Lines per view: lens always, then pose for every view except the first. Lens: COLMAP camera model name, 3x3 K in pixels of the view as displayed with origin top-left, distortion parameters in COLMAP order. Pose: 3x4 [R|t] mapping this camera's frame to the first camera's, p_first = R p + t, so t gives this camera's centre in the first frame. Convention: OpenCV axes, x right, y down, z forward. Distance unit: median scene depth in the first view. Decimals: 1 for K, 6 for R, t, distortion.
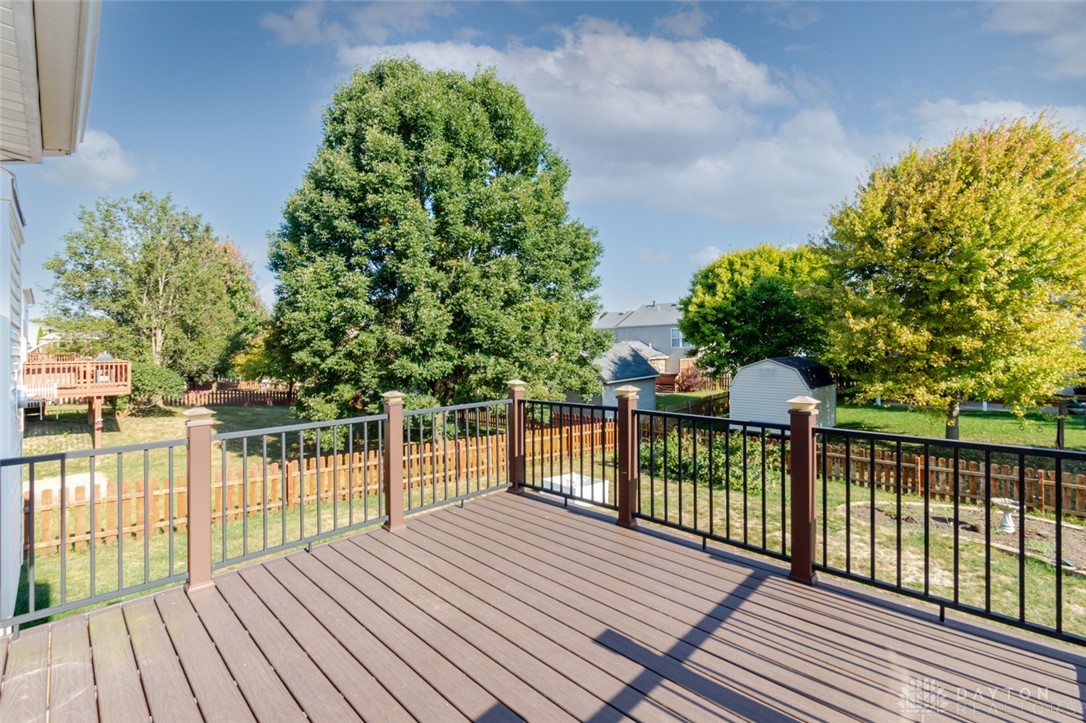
lens RADIAL K [[473.2, 0, 534.0], [0, 473.2, 334.5], [0, 0, 1]] dist [-0.005498, 0.000133]
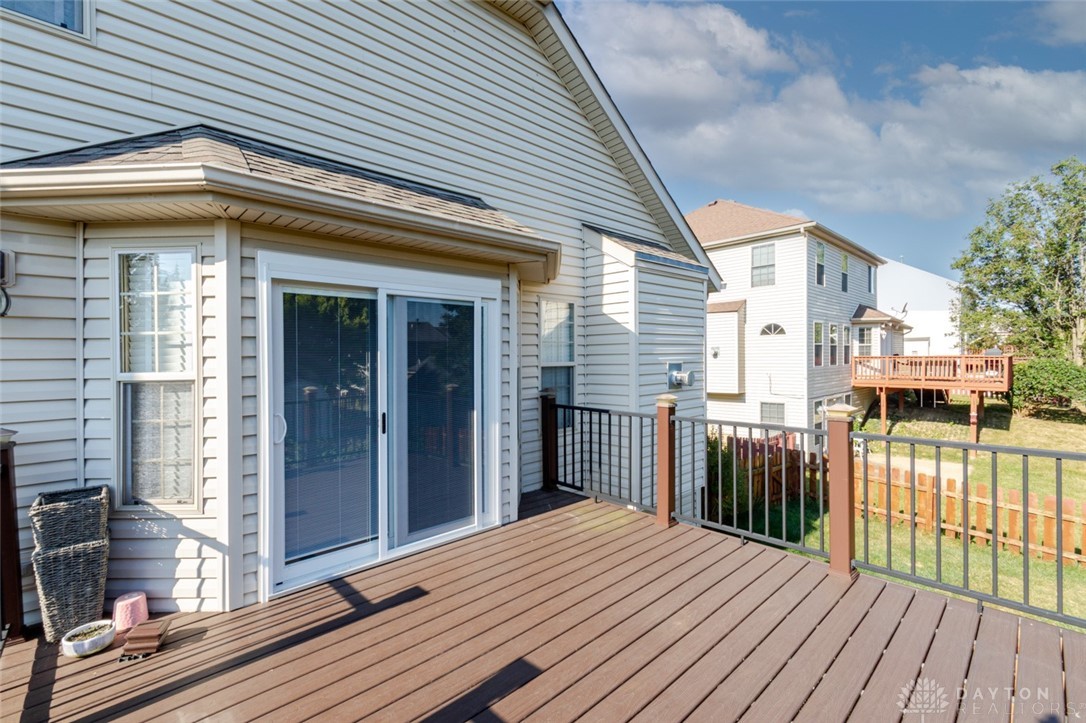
lens RADIAL K [[481.1, 0, 539.7], [0, 481.1, 360.5], [0, 0, 1]] dist [0.000371, -0.000545]
pose [[-0.032156, 0.034134, -0.998900, 0.133549], [0.037525, 0.998753, 0.032921, -0.001457], [0.998778, -0.036425, -0.033397, 0.131147]]
